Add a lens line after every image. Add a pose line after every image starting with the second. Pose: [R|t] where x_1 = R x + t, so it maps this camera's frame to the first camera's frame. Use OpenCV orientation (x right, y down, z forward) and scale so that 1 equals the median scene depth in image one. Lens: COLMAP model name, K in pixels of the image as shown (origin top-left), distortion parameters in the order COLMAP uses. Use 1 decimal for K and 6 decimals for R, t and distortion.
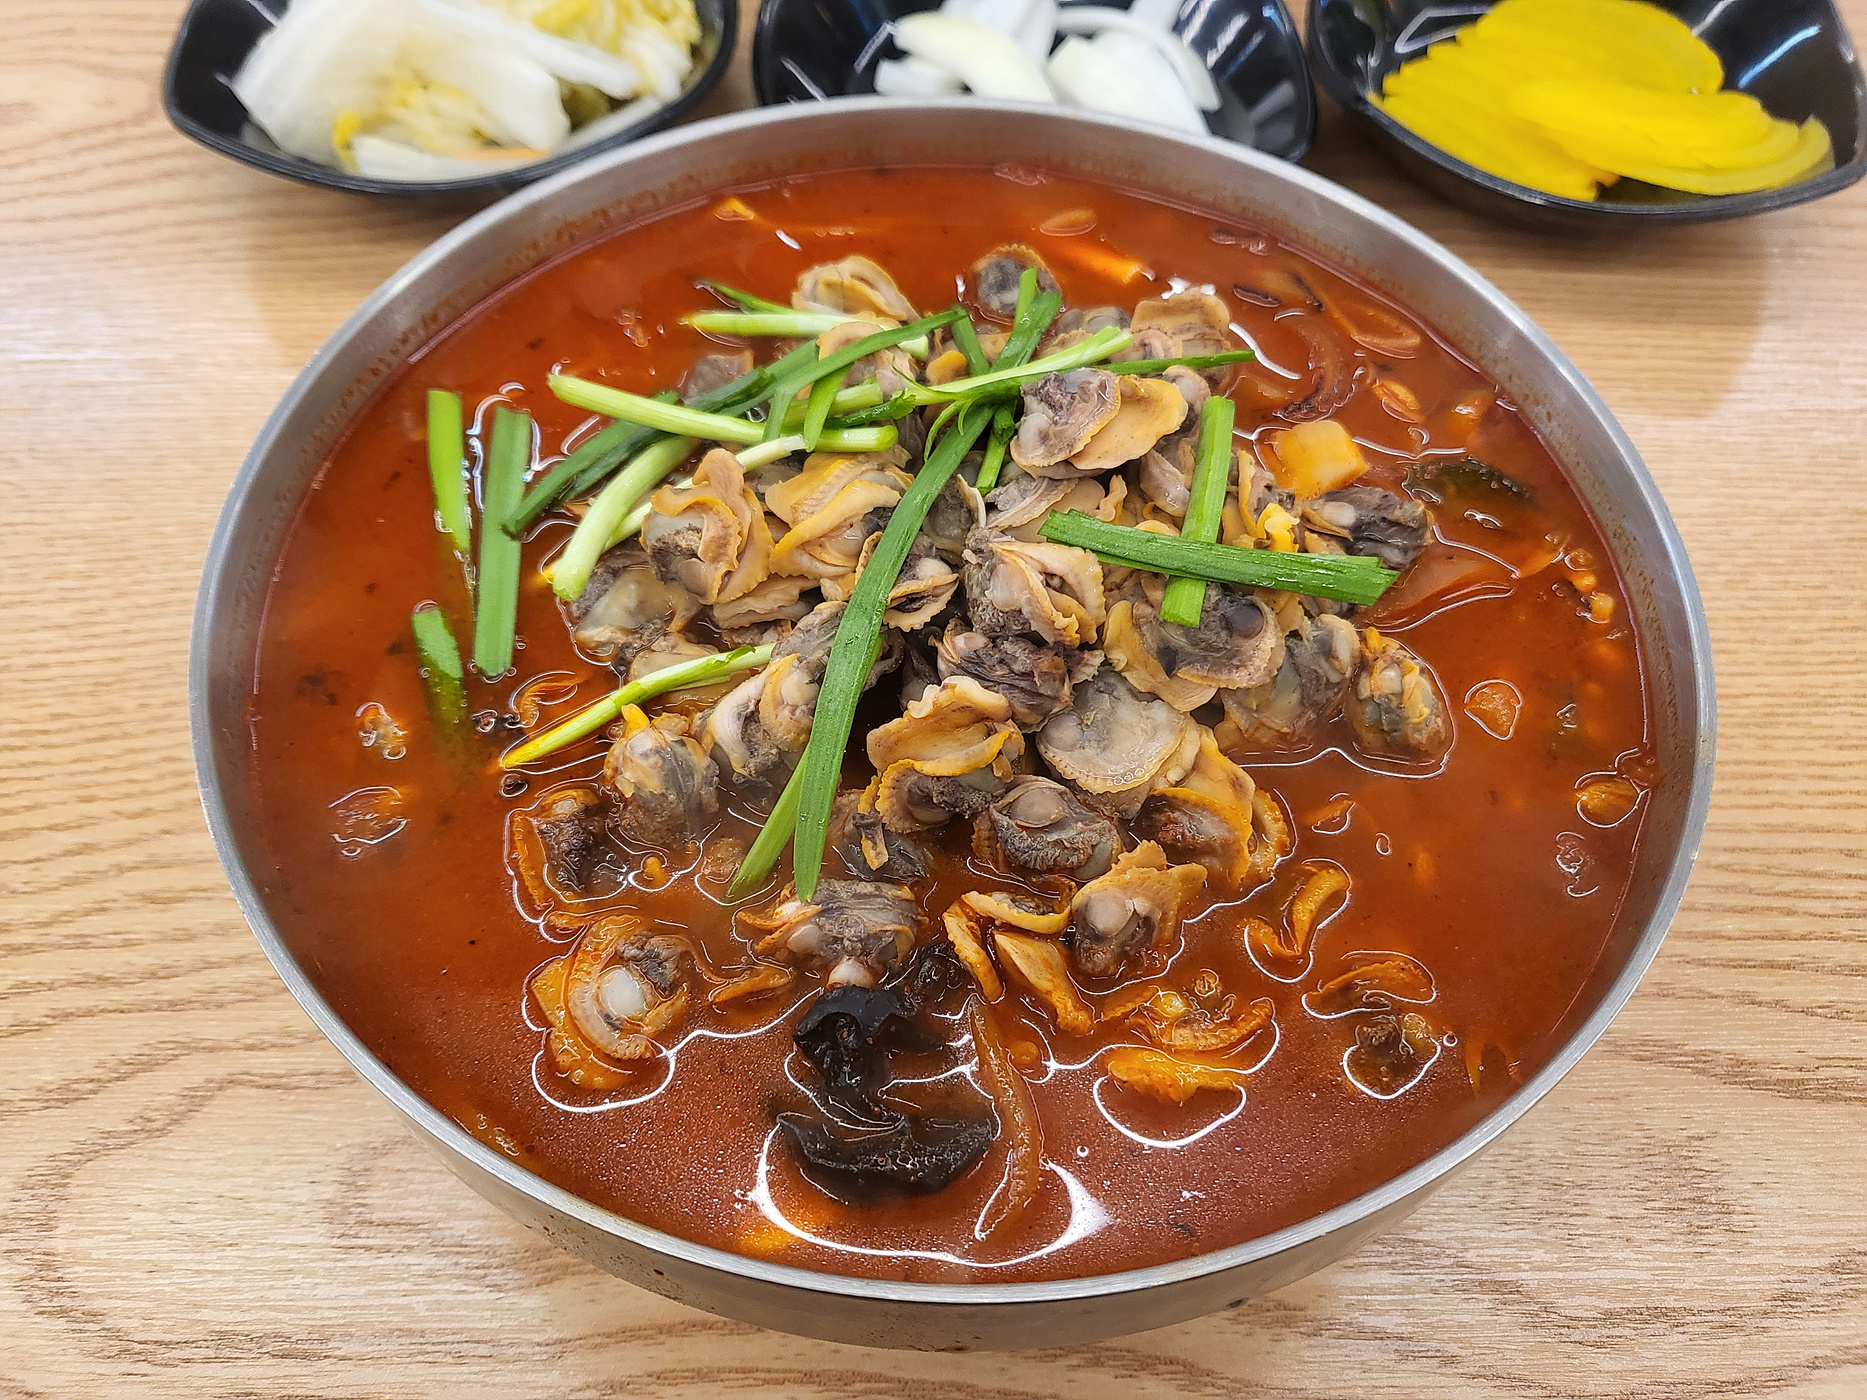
lens RADIAL K [[1423.8, 0, 938.7], [0, 1423.8, 706.9], [0, 0, 1]] dist [-0.010973, 0.017839]
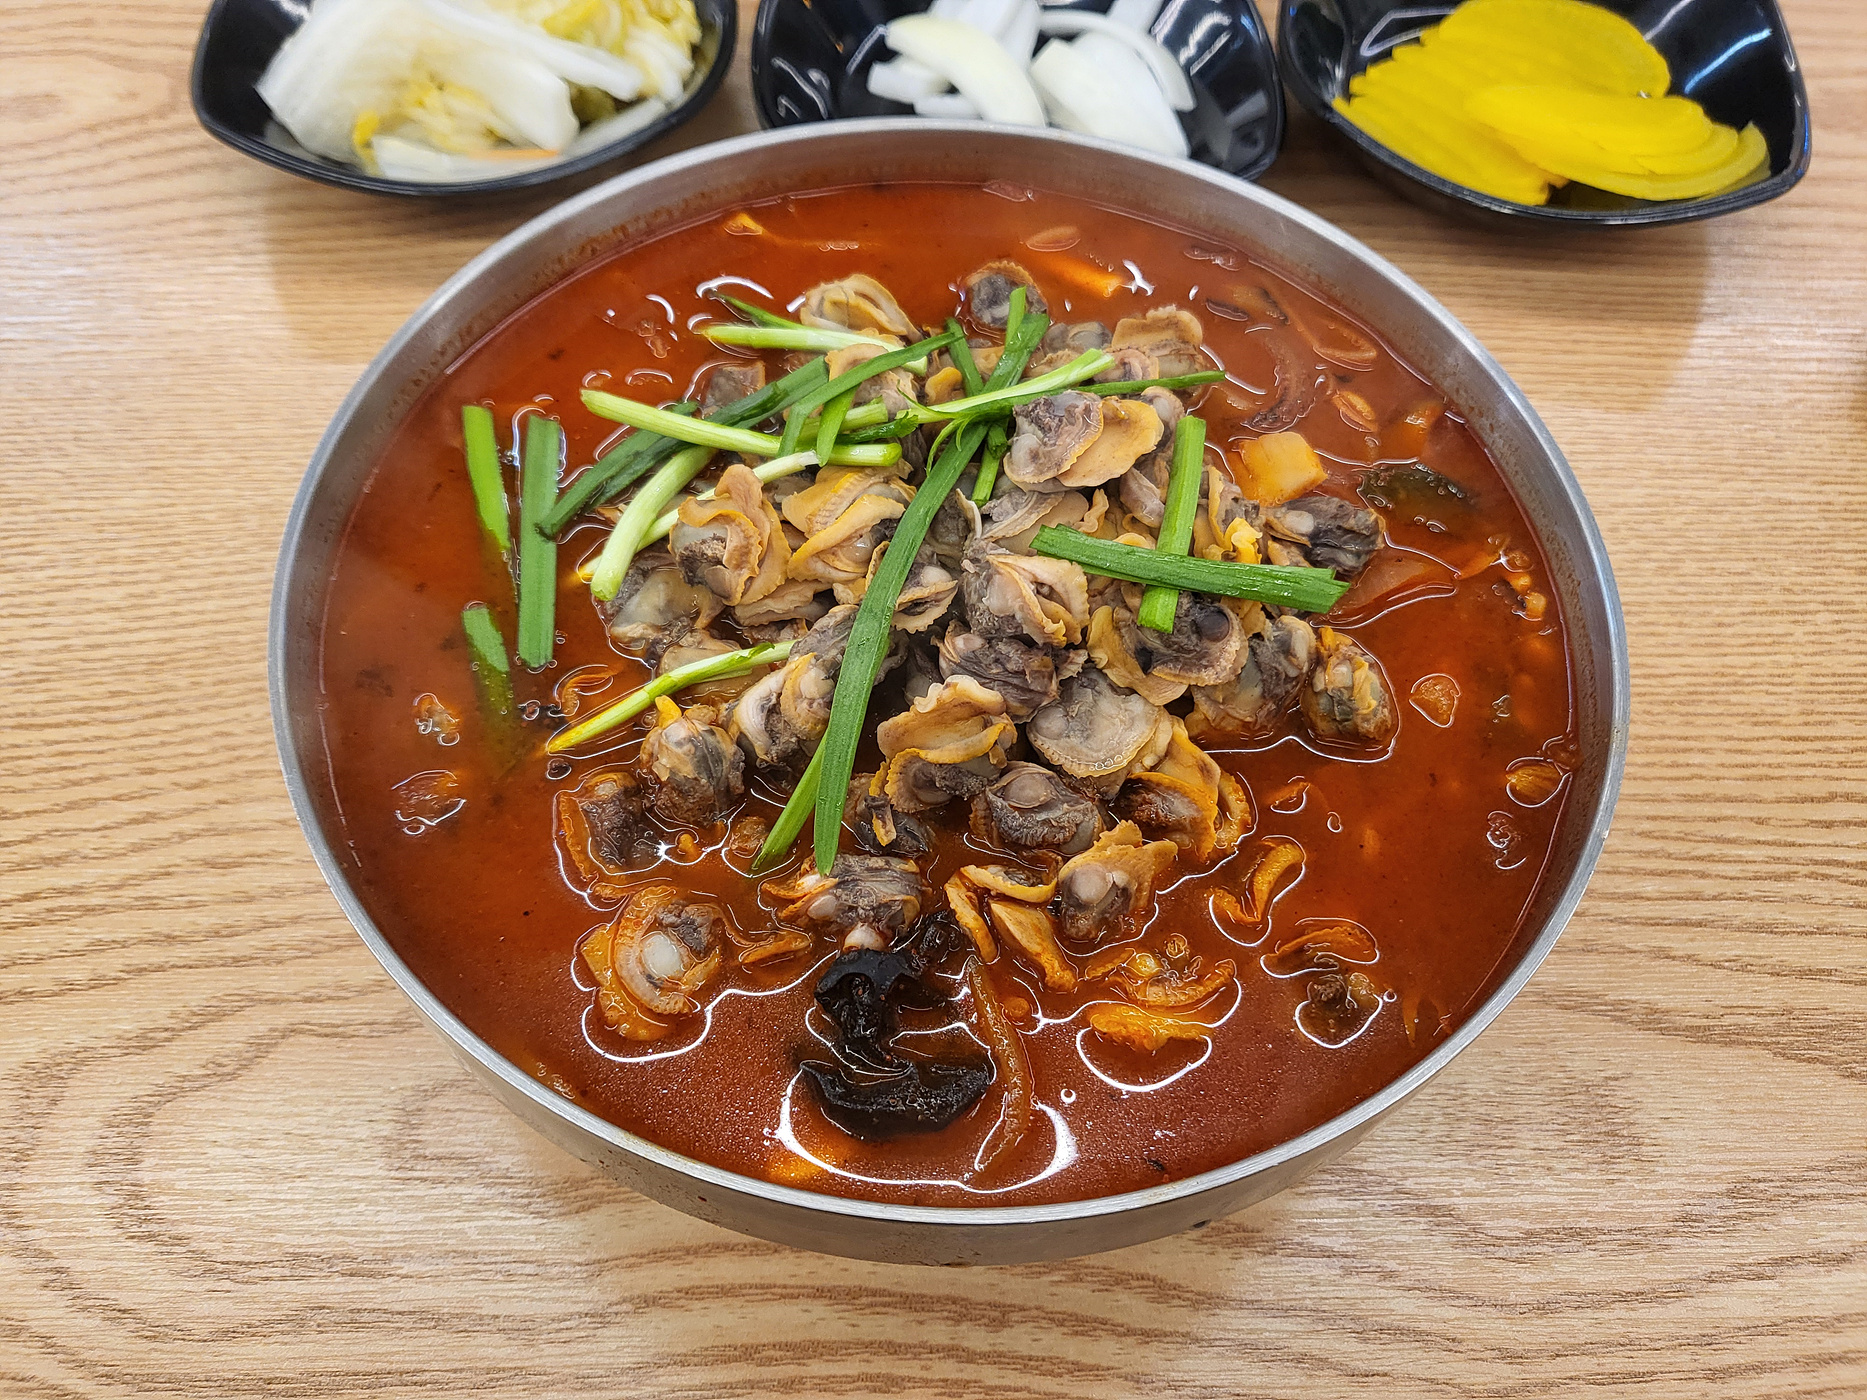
lens RADIAL K [[1423.8, 0, 927.7], [0, 1423.8, 693.4], [0, 0, 1]] dist [-0.010973, 0.017839]
pose [[0.999905, 0.001841, 0.013635, -0.022177], [-0.002295, 0.999443, 0.033294, -0.037684], [-0.013566, -0.033322, 0.999353, -0.105333]]
